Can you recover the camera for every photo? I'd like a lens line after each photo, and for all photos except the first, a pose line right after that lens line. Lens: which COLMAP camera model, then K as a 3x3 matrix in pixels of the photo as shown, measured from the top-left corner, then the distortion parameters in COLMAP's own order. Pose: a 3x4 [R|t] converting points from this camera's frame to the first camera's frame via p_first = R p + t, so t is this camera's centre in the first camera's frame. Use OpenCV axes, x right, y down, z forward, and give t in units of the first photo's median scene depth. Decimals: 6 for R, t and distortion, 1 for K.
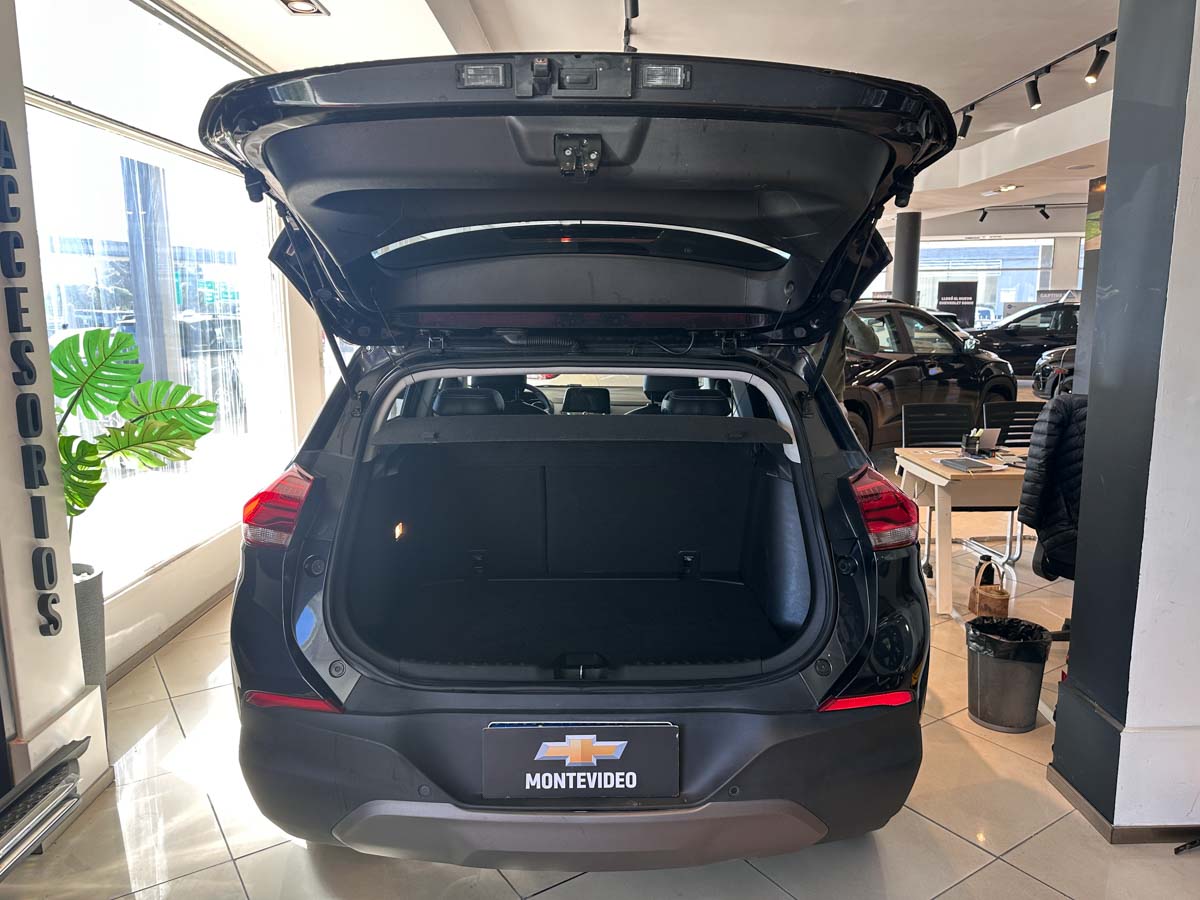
lens RADIAL K [[884.4, 0, 600.0], [0, 884.4, 450.0], [0, 0, 1]] dist [0.004564, -0.033071]
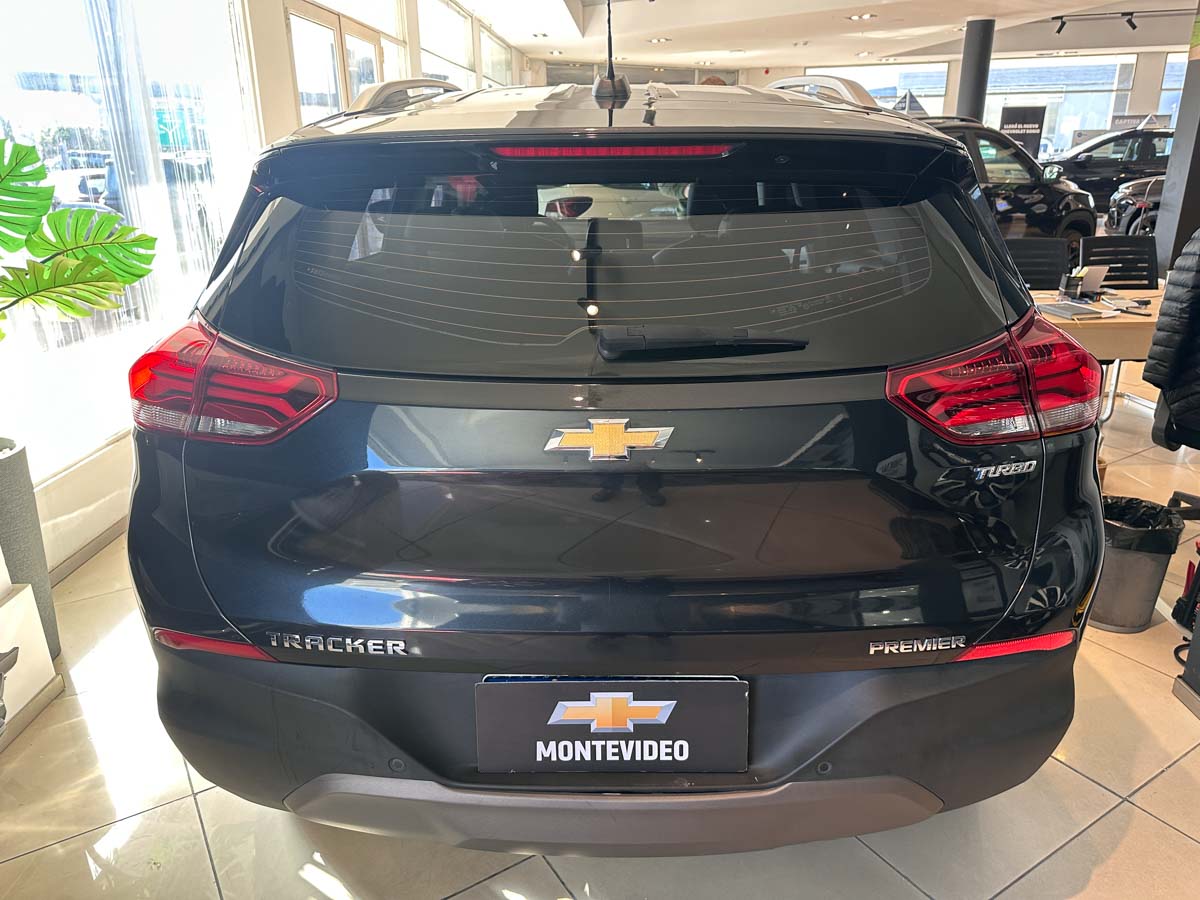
lens RADIAL K [[847.1, 0, 600.0], [0, 847.1, 450.0], [0, 0, 1]] dist [-0.000806, -0.003293]
pose [[0.999542, -0.000308, -0.030272, -0.008210], [0.005587, 0.984651, 0.174448, 0.007033], [0.029753, -0.174537, 0.984201, 0.284065]]
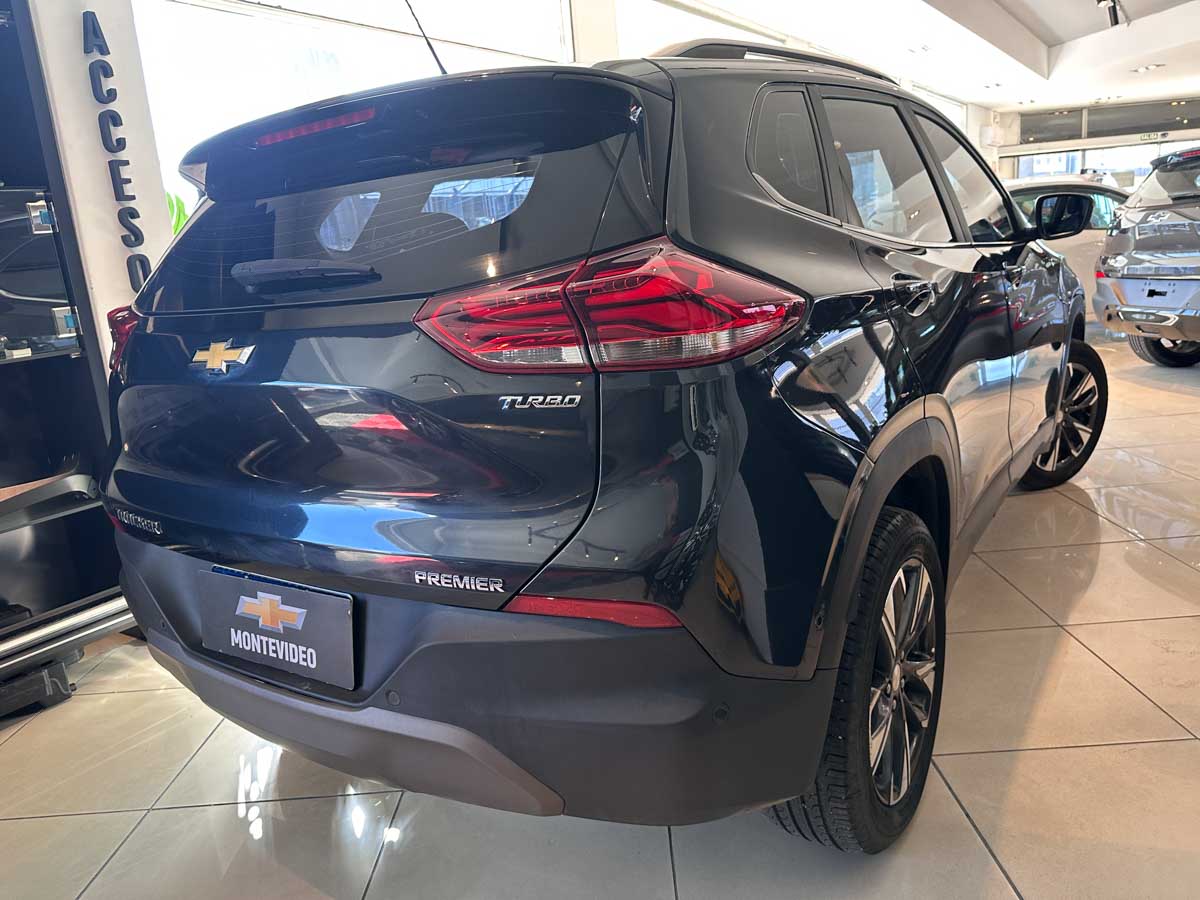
lens RADIAL K [[884.4, 0, 600.0], [0, 884.4, 450.0], [0, 0, 1]] dist [0.004564, -0.033071]
pose [[0.829556, 0.052999, -0.555902, 0.536689], [-0.012539, 0.997003, 0.076342, 0.099334], [0.558282, -0.056360, 0.827735, 0.399090]]
